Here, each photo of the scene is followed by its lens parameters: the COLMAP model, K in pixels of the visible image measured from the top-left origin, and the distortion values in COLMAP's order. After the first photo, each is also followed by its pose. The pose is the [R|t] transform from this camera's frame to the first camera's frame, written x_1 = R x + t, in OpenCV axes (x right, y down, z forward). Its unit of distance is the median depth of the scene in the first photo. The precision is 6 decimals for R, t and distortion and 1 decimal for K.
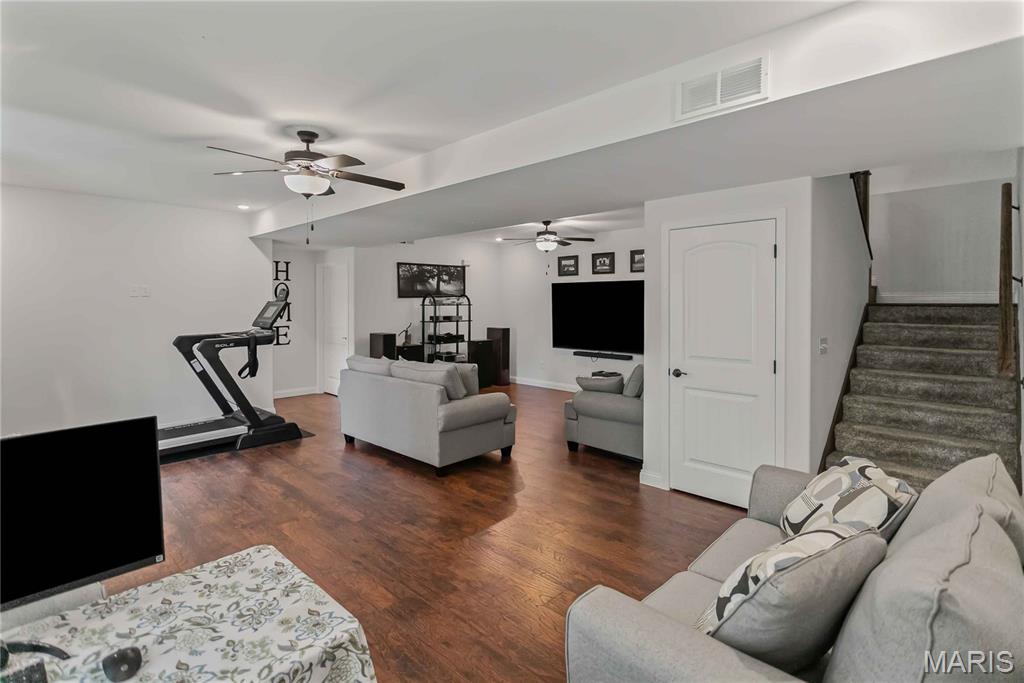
lens RADIAL K [[503.8, 0, 513.6], [0, 503.8, 295.8], [0, 0, 1]] dist [-0.000035, -0.000153]
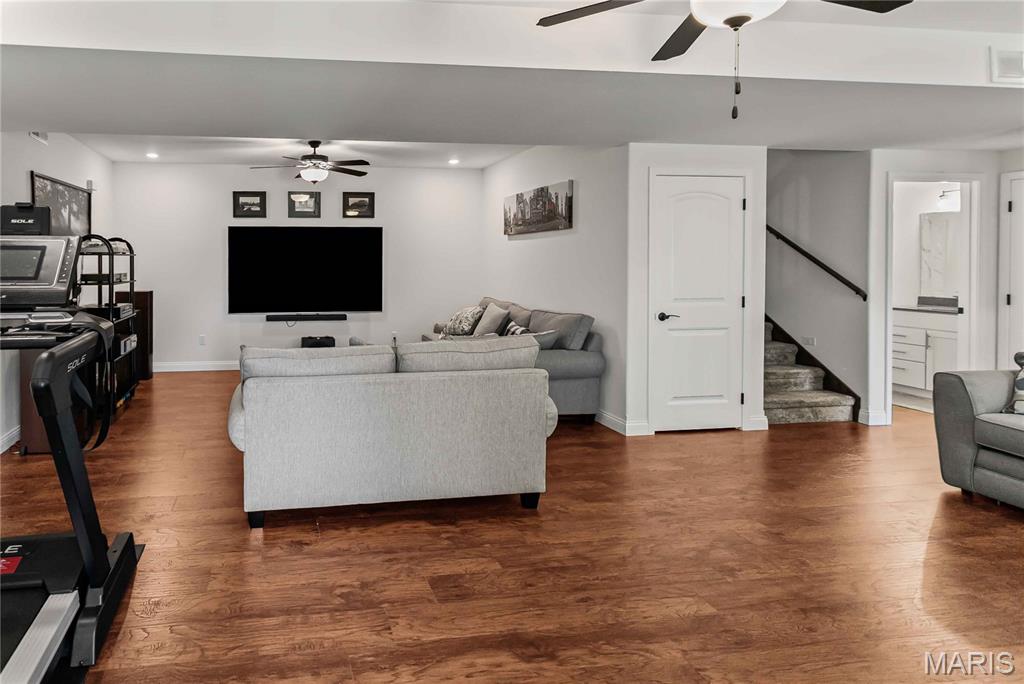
lens RADIAL K [[508.6, 0, 511.9], [0, 508.6, 256.8], [0, 0, 1]] dist [0.002627, 0.000405]
pose [[0.628764, -0.002076, 0.777594, -0.292030], [-0.008100, 0.999925, 0.009219, 0.010968], [-0.777554, -0.012095, 0.628700, 0.259842]]
